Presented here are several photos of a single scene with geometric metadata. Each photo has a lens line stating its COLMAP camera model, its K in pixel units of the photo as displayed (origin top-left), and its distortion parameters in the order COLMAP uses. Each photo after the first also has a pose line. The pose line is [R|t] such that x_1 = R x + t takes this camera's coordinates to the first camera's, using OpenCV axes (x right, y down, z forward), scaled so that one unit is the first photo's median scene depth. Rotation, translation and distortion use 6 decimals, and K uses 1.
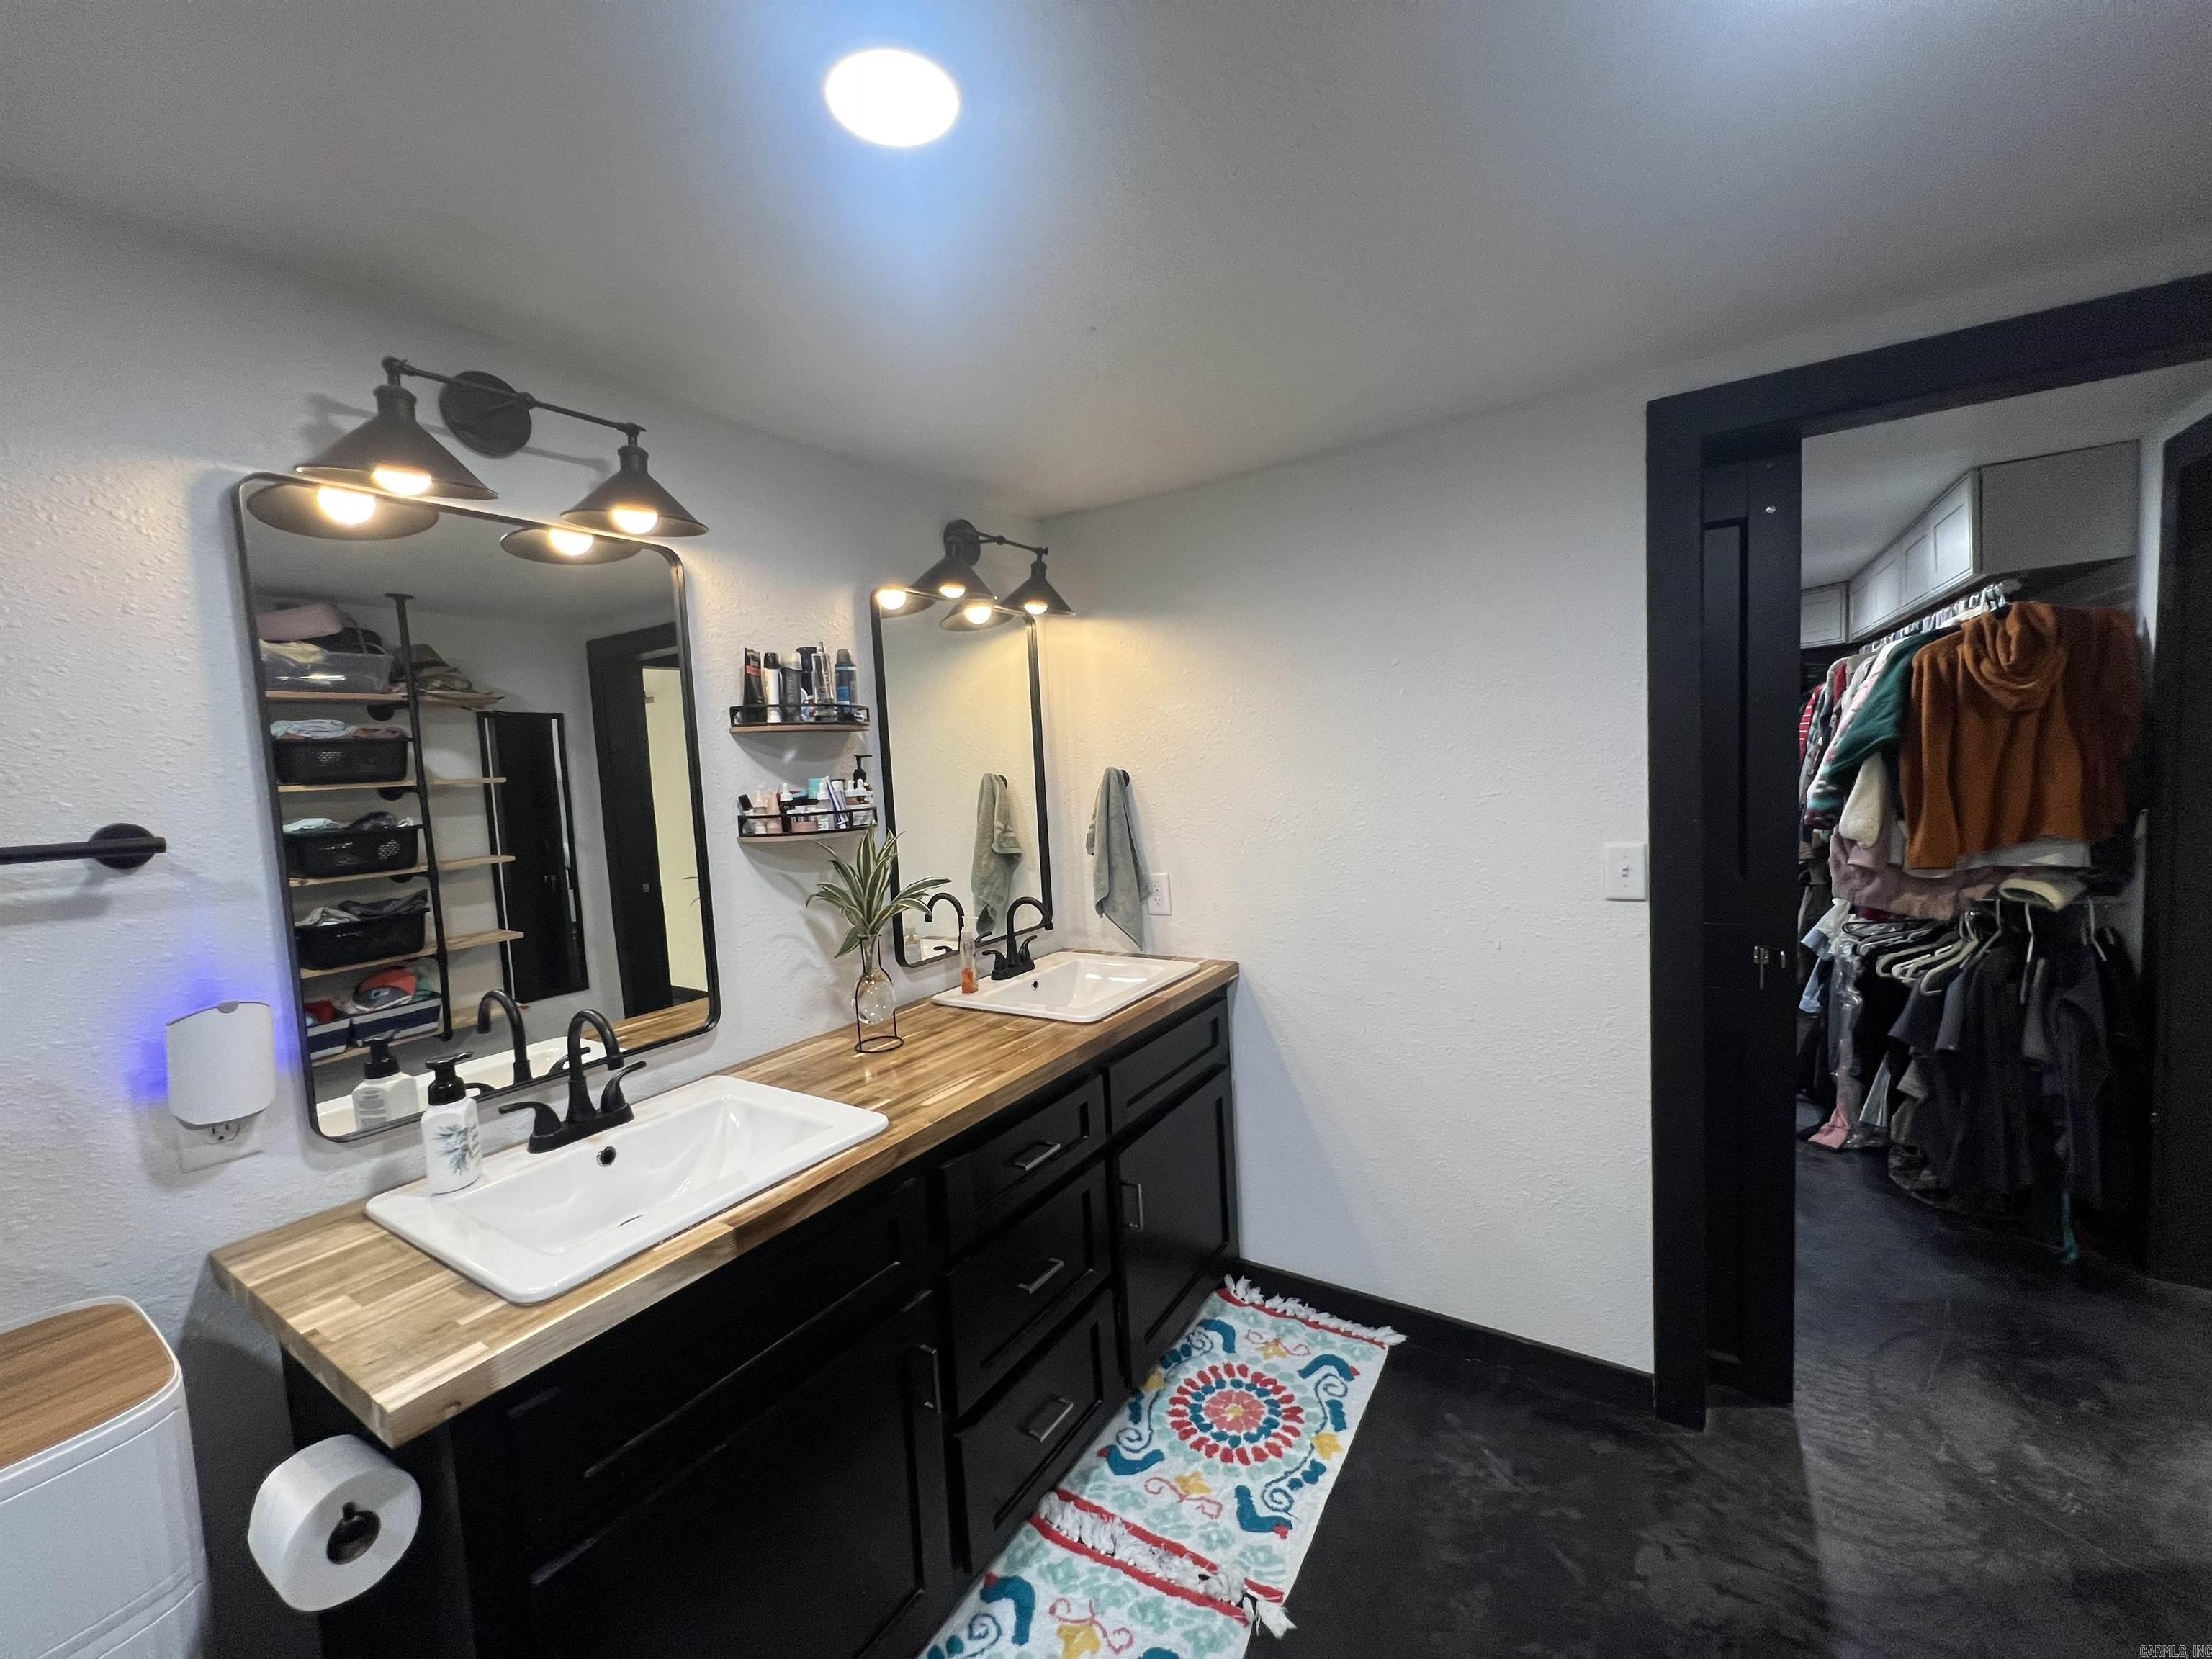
lens RADIAL K [[883.8, 0, 1106.0], [0, 883.8, 826.9], [0, 0, 1]] dist [-0.001139, 0.000483]
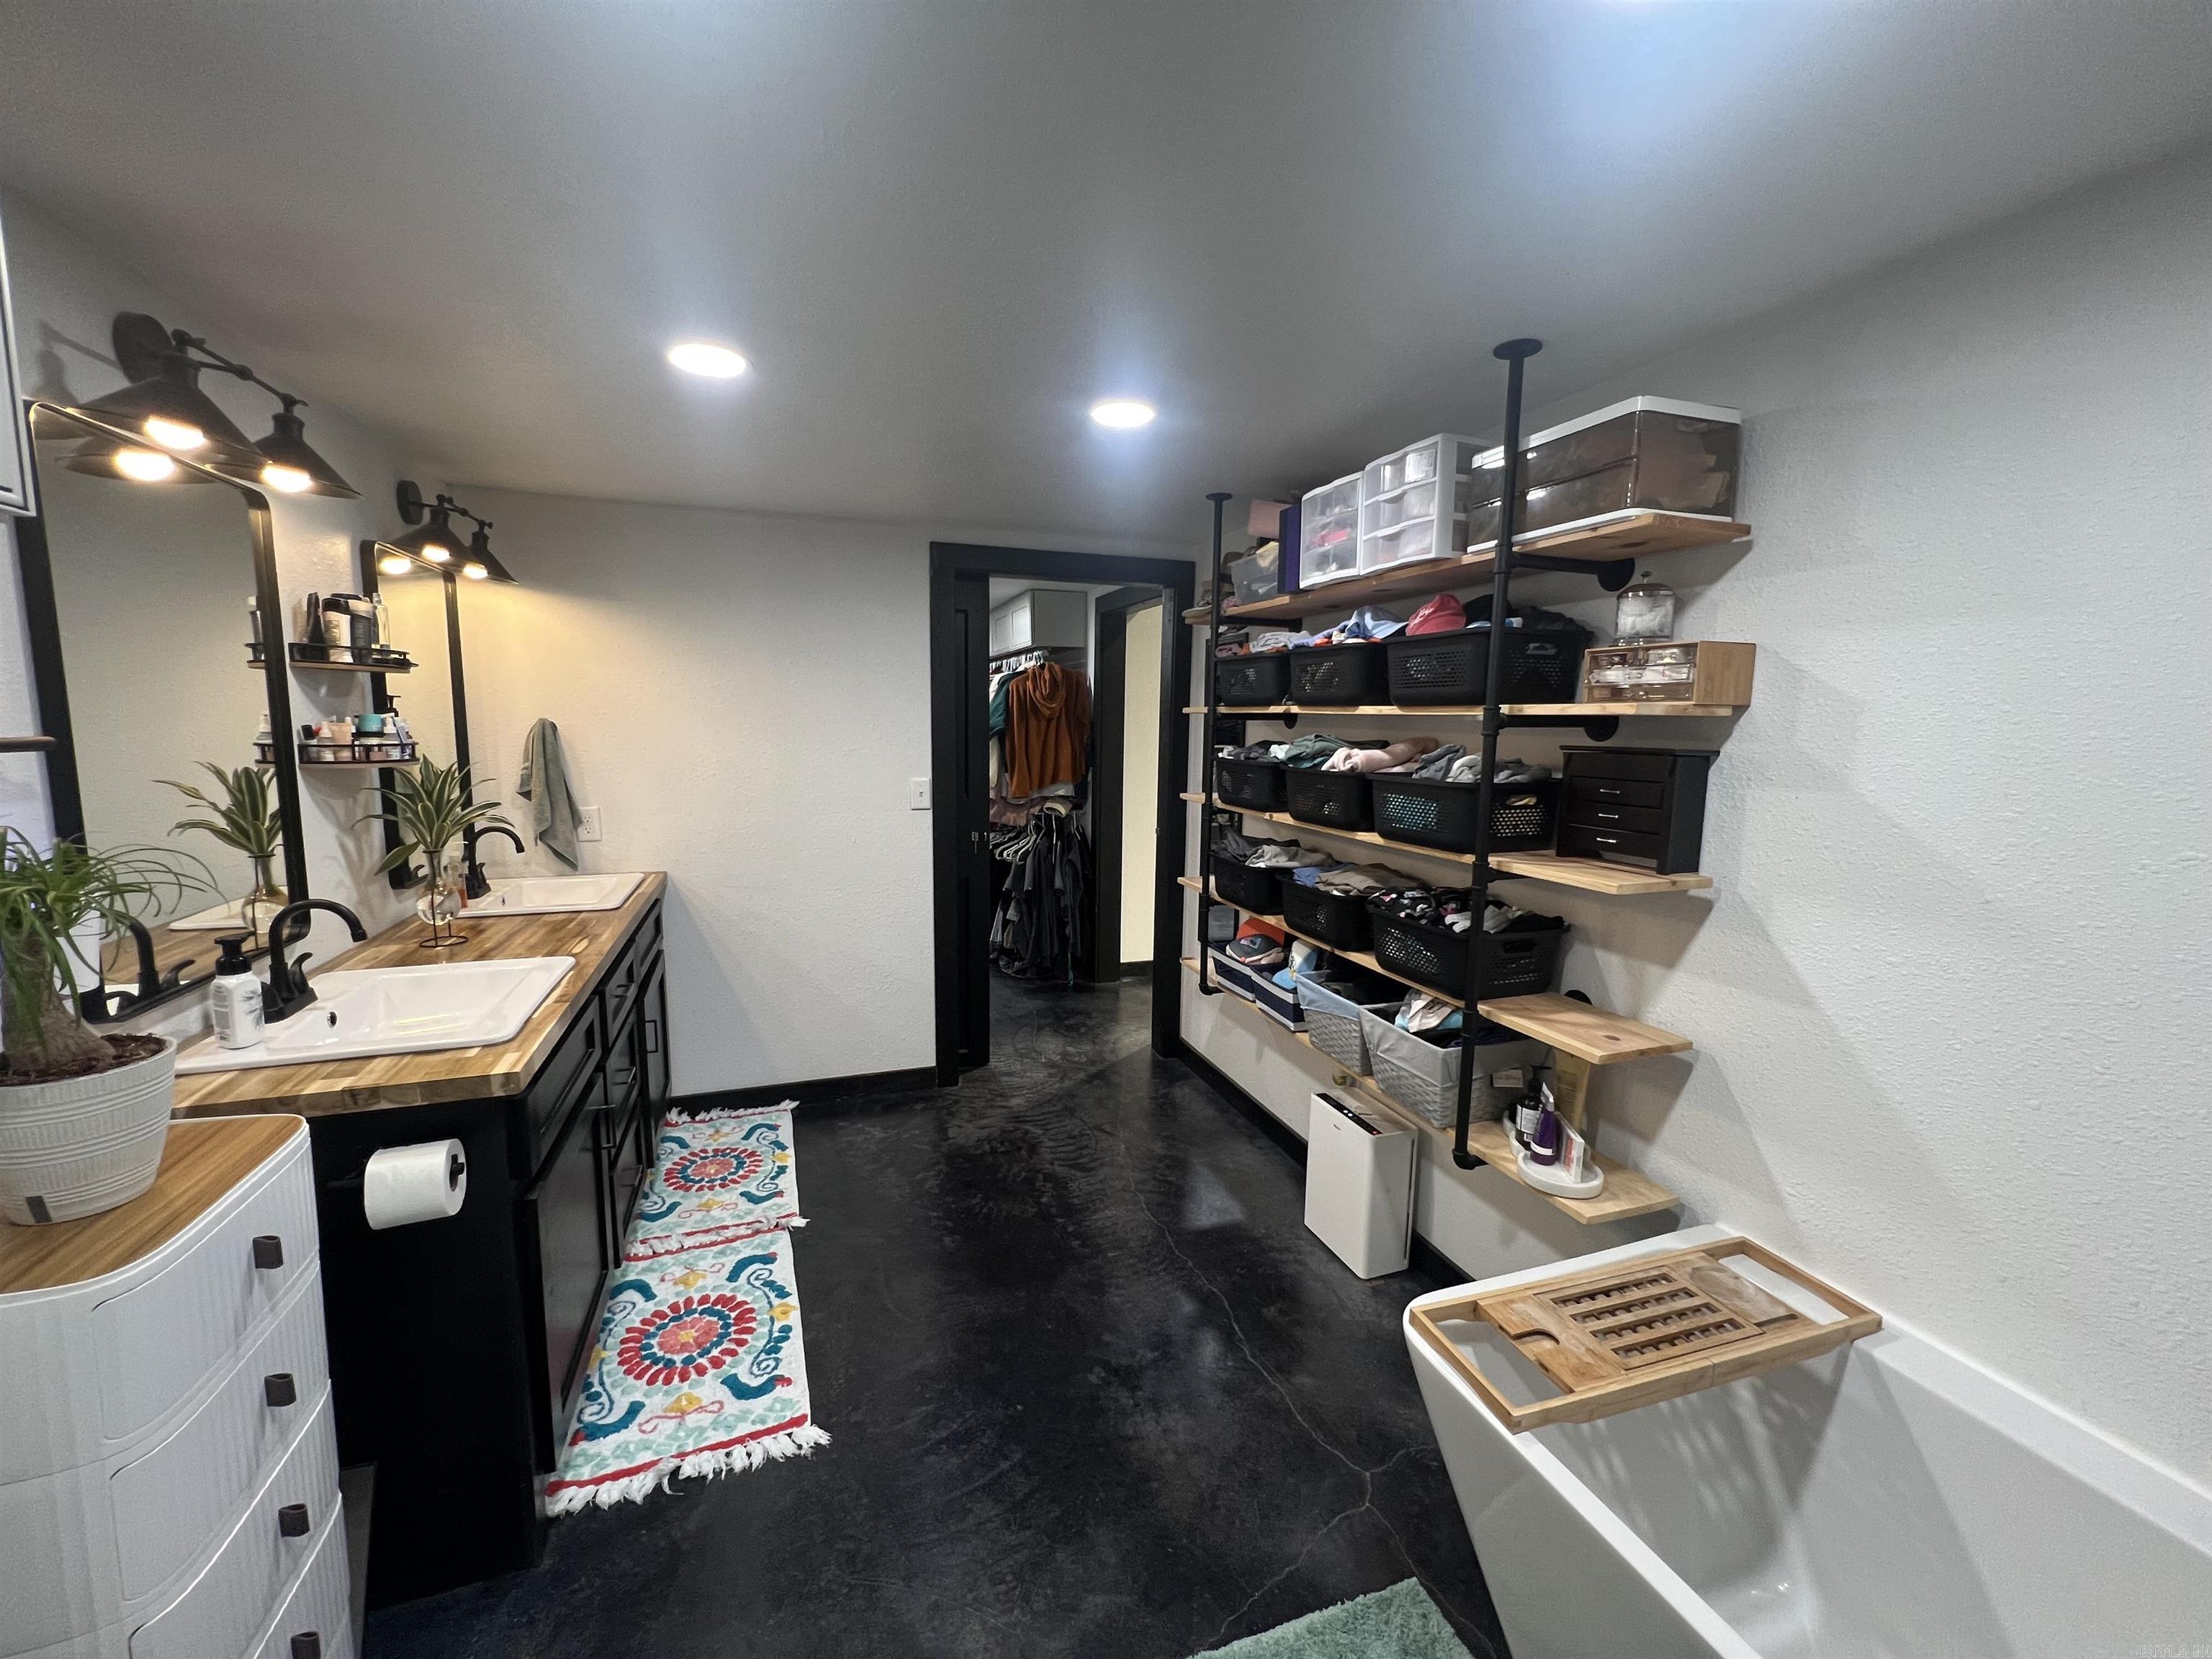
lens RADIAL K [[889.1, 0, 1102.8], [0, 889.1, 822.6], [0, 0, 1]] dist [-0.000130, 0.000004]
pose [[0.610502, -0.031969, 0.791369, -0.558150], [0.010864, 0.999429, 0.031994, 0.048548], [-0.791940, -0.010935, 0.610501, -0.366811]]
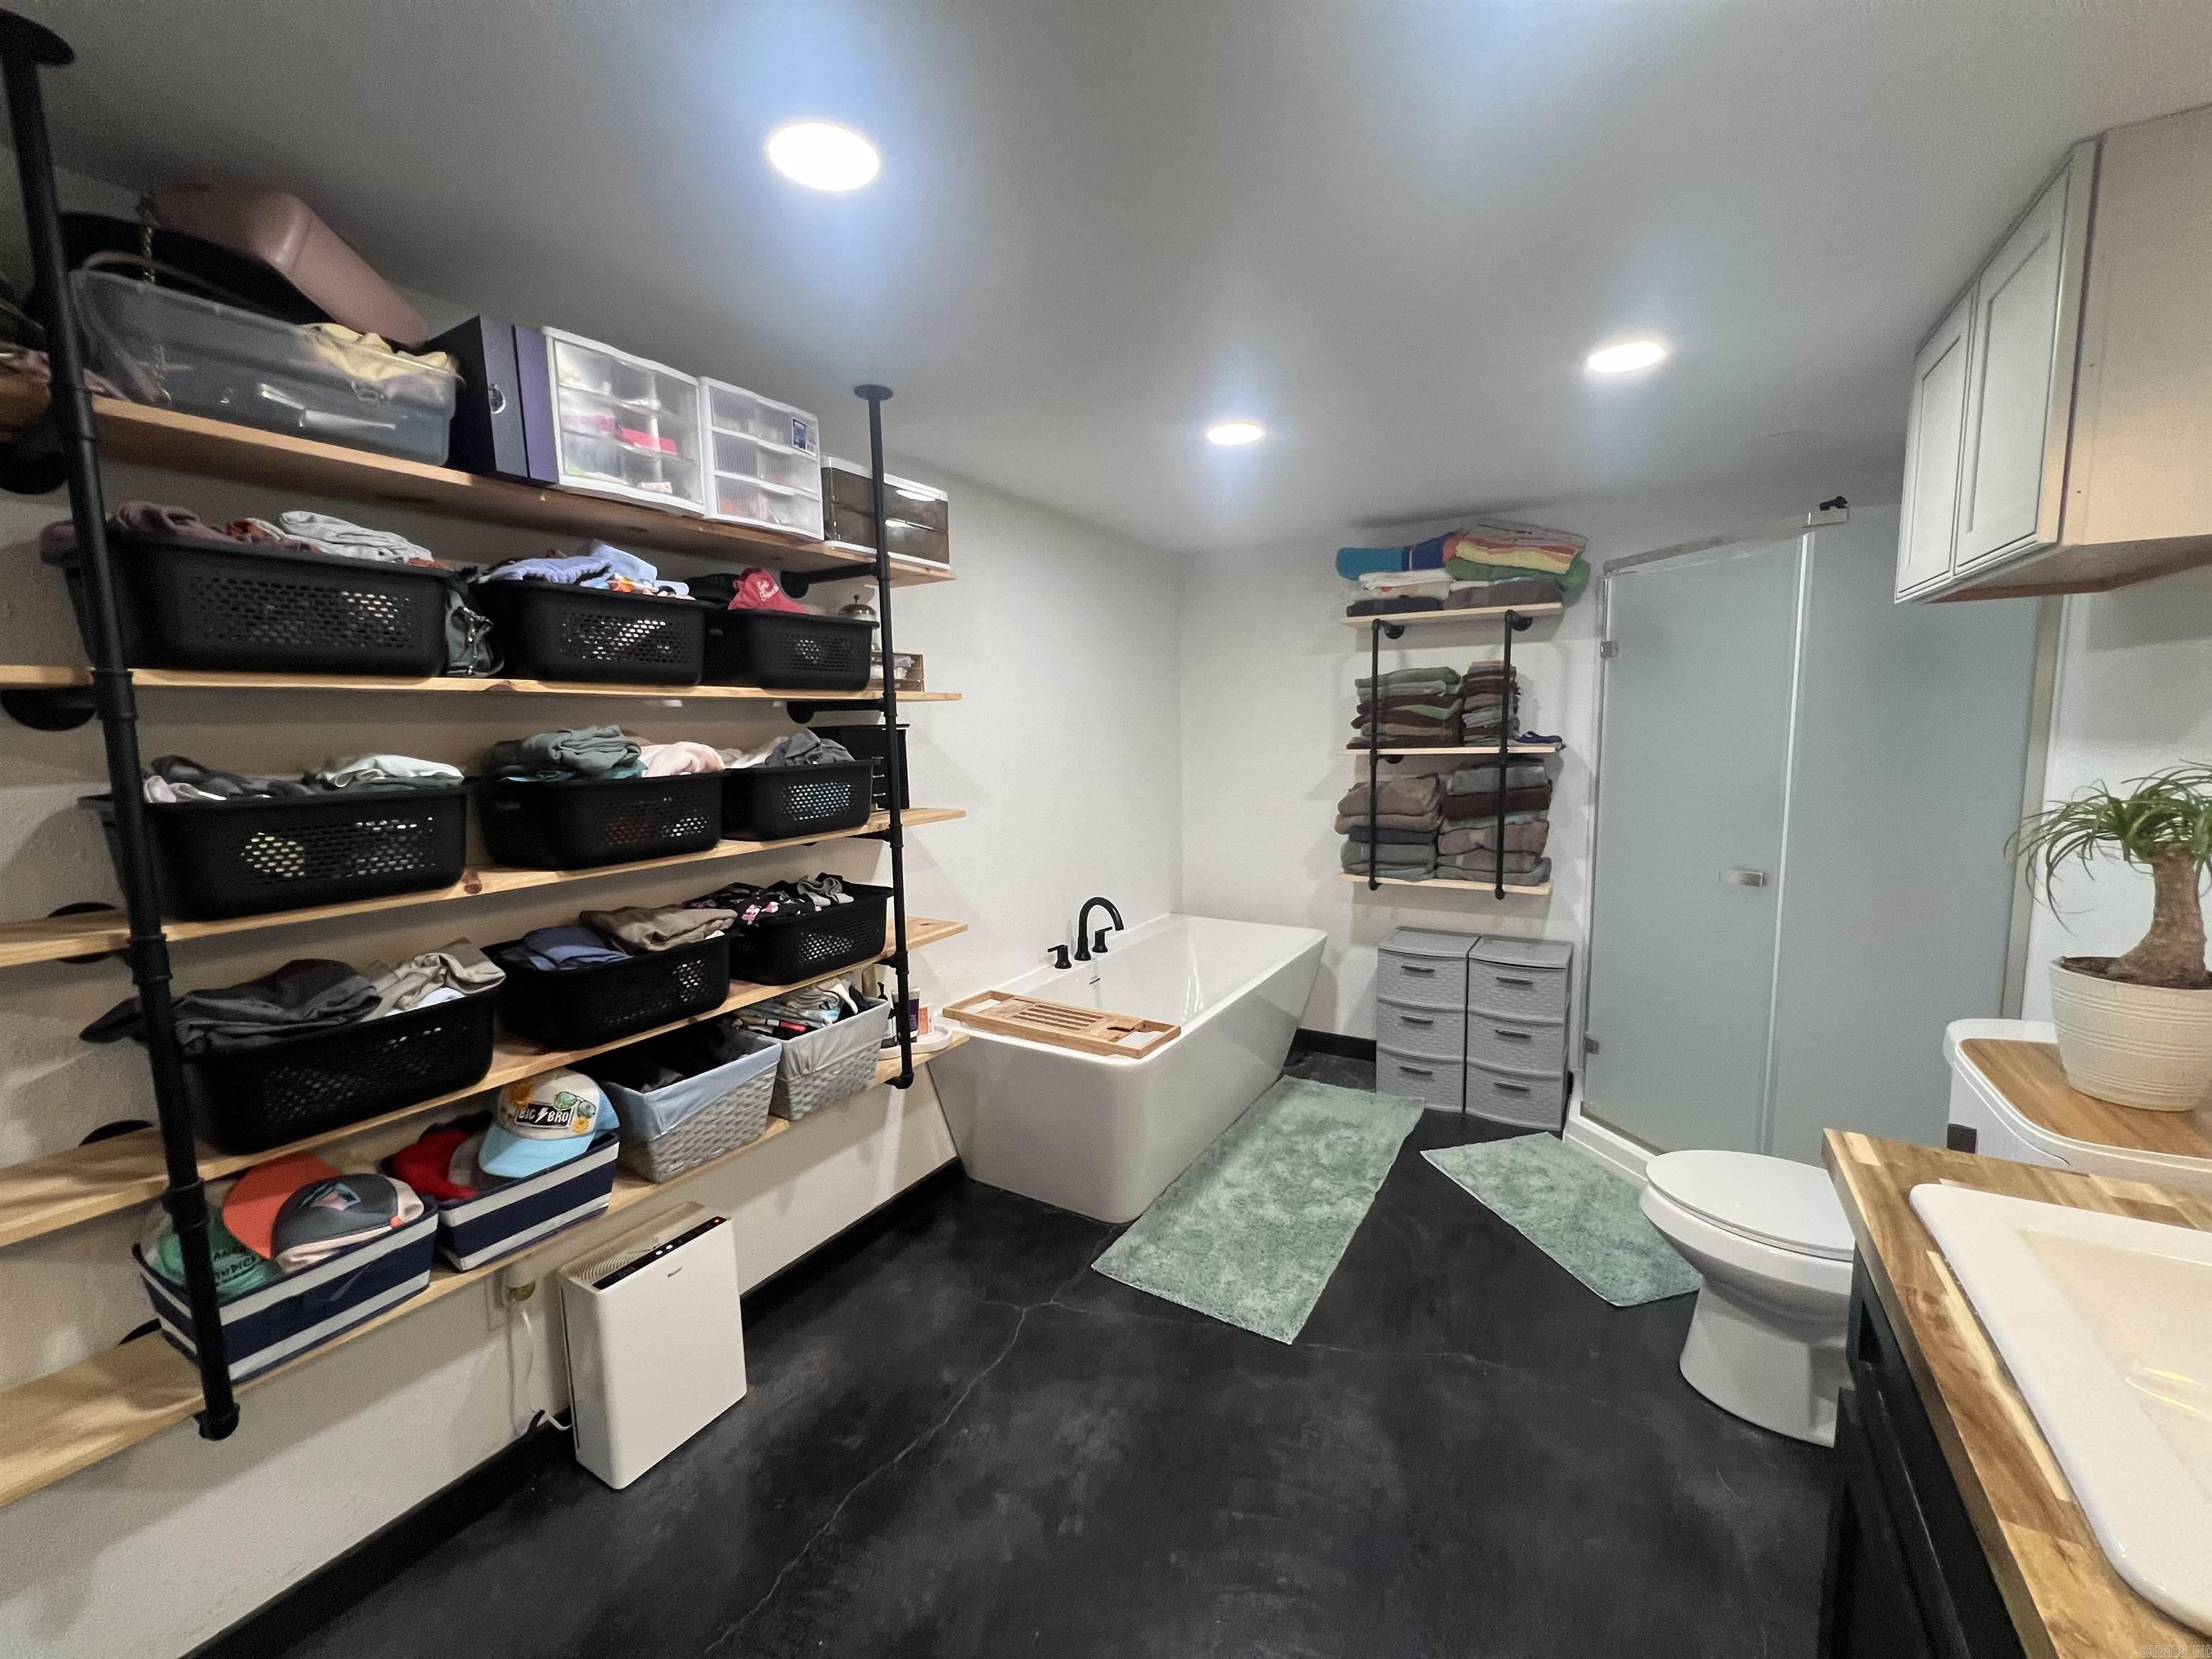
lens RADIAL K [[883.8, 0, 1106.0], [0, 883.8, 826.9], [0, 0, 1]] dist [-0.001139, 0.000483]
pose [[-0.996867, 0.076684, -0.019363, 0.099326], [0.071586, 0.978912, 0.191327, -0.050417], [0.033626, 0.189342, -0.981335, 0.816355]]
